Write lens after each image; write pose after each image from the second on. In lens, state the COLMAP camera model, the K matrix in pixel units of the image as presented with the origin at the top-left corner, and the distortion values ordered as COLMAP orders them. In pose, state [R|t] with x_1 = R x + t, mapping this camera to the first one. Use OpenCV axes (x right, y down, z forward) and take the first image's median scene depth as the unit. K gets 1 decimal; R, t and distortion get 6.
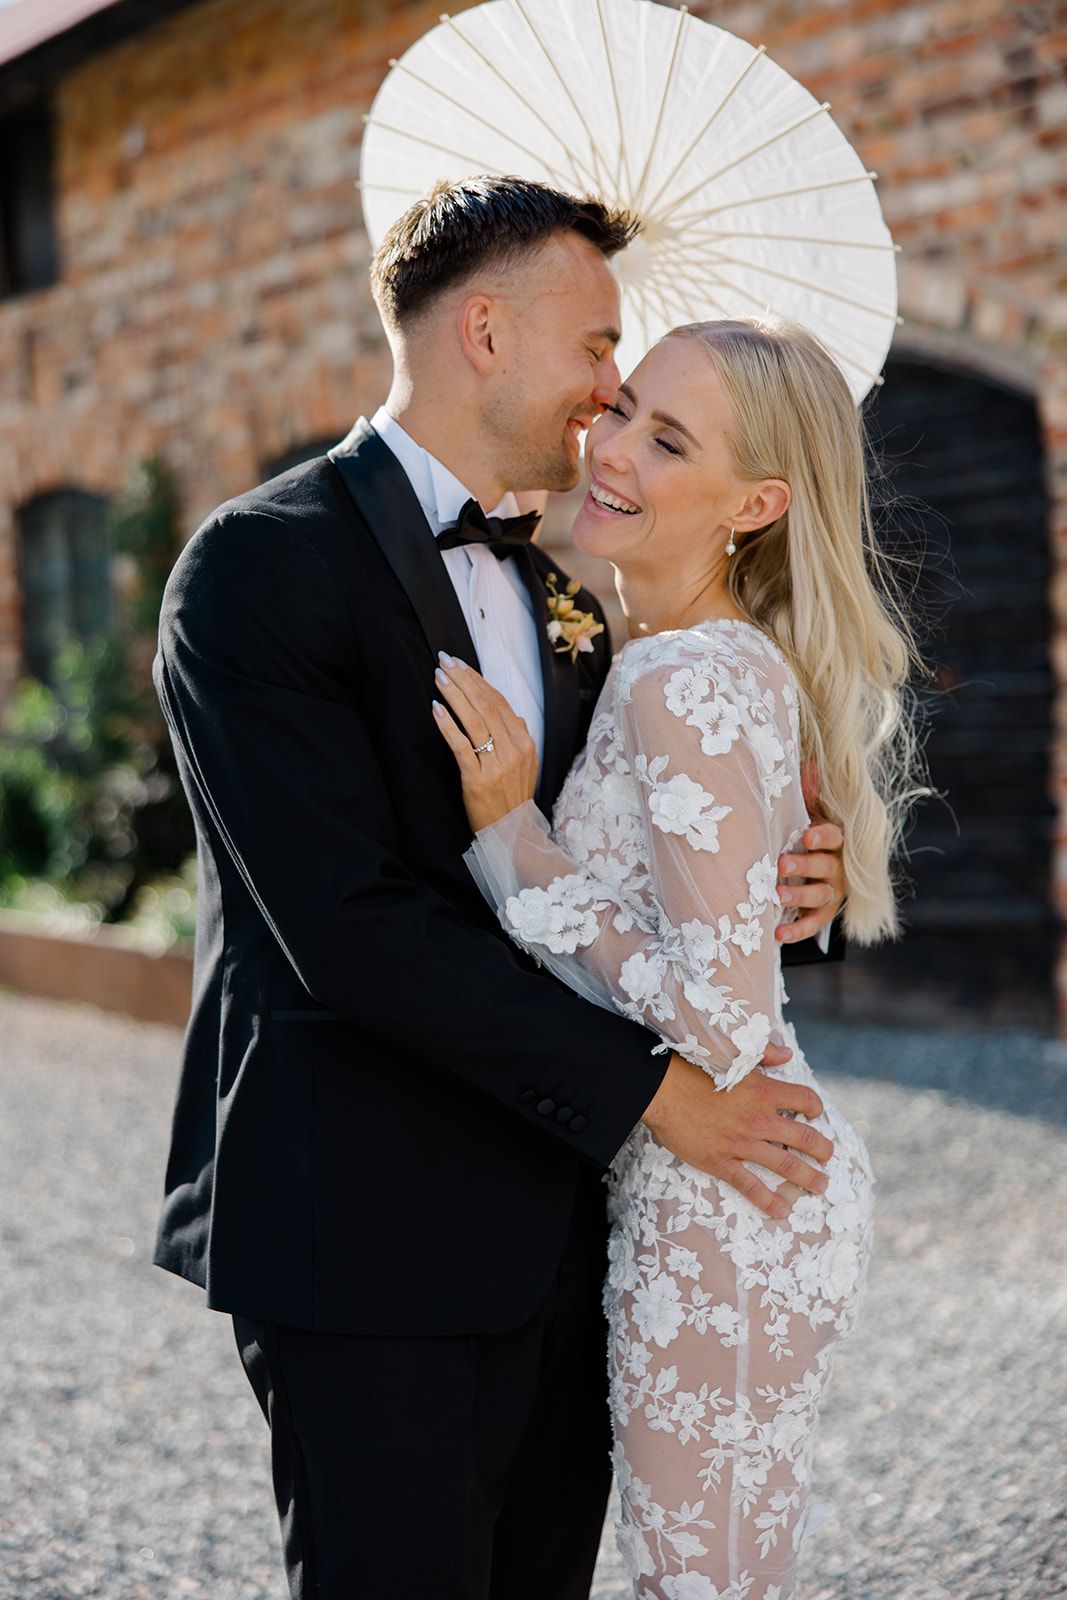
lens RADIAL K [[2407.4, 0, 530.4], [0, 2407.4, 797.1], [0, 0, 1]] dist [0.021532, 0.000000]
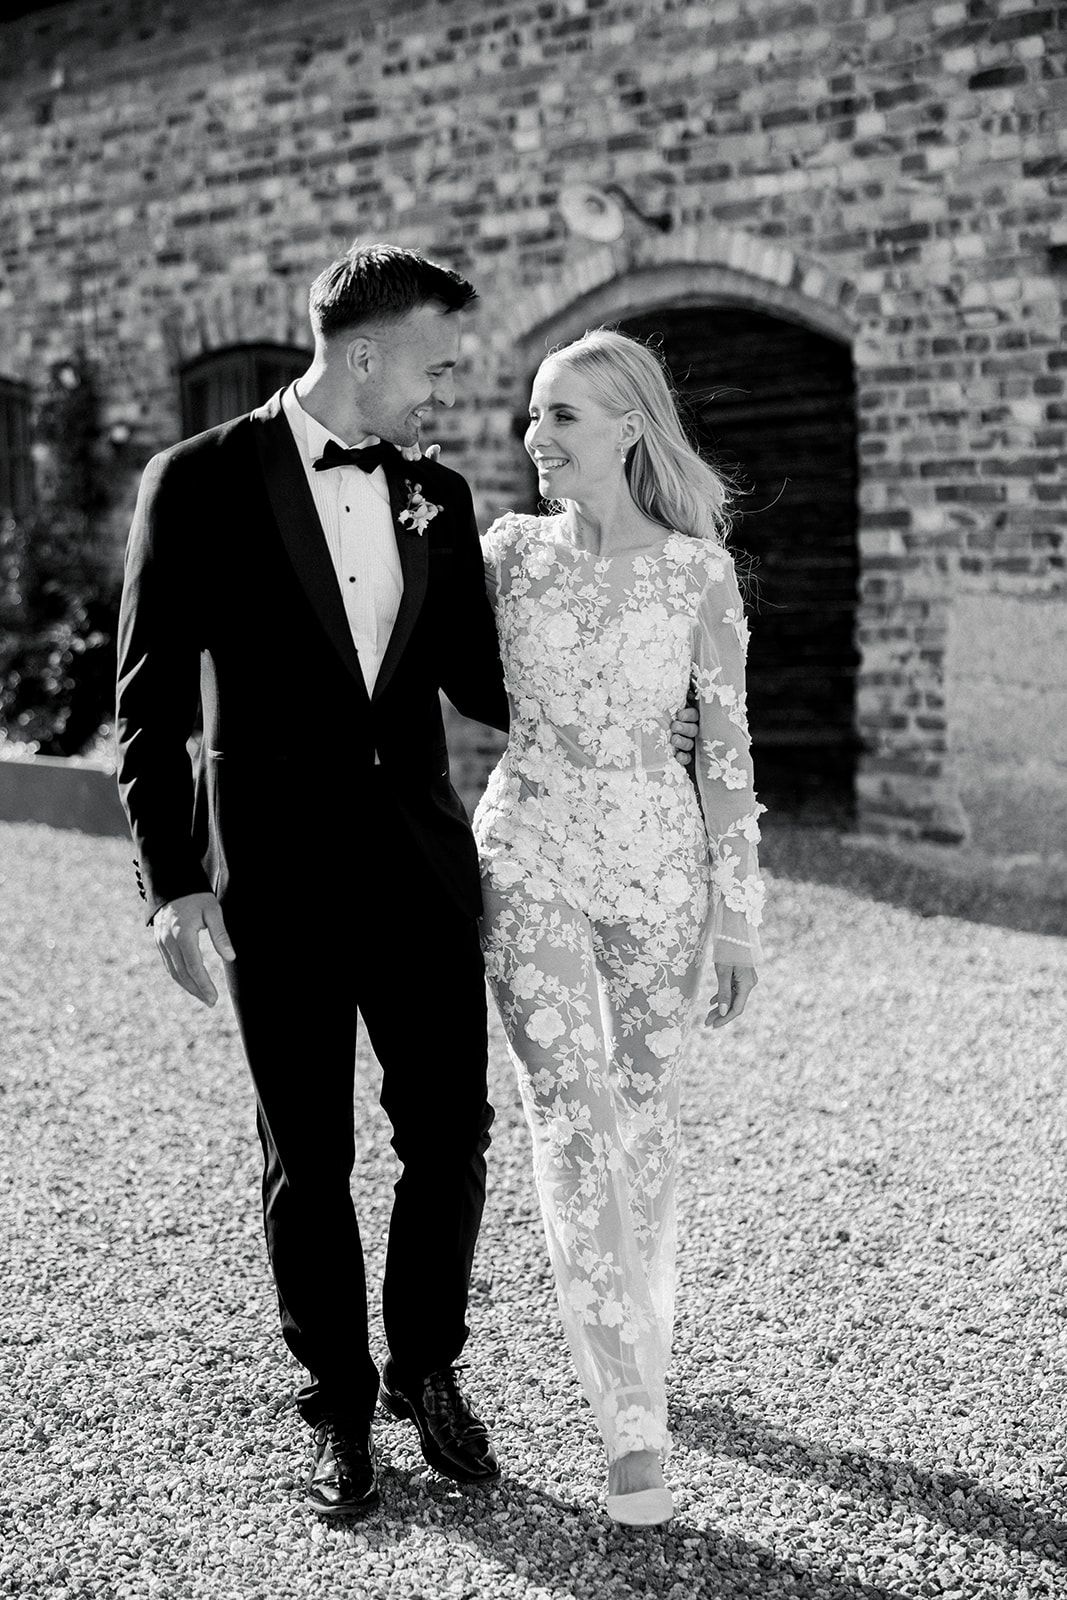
lens RADIAL K [[2407.4, 0, 535.4], [0, 2407.4, 802.0], [0, 0, 1]] dist [0.021532, 0.000000]
pose [[0.992785, 0.009147, 0.119556, -0.111099], [-0.014892, 0.998772, 0.047249, 0.023158], [-0.118977, -0.048689, 0.991703, -0.289320]]
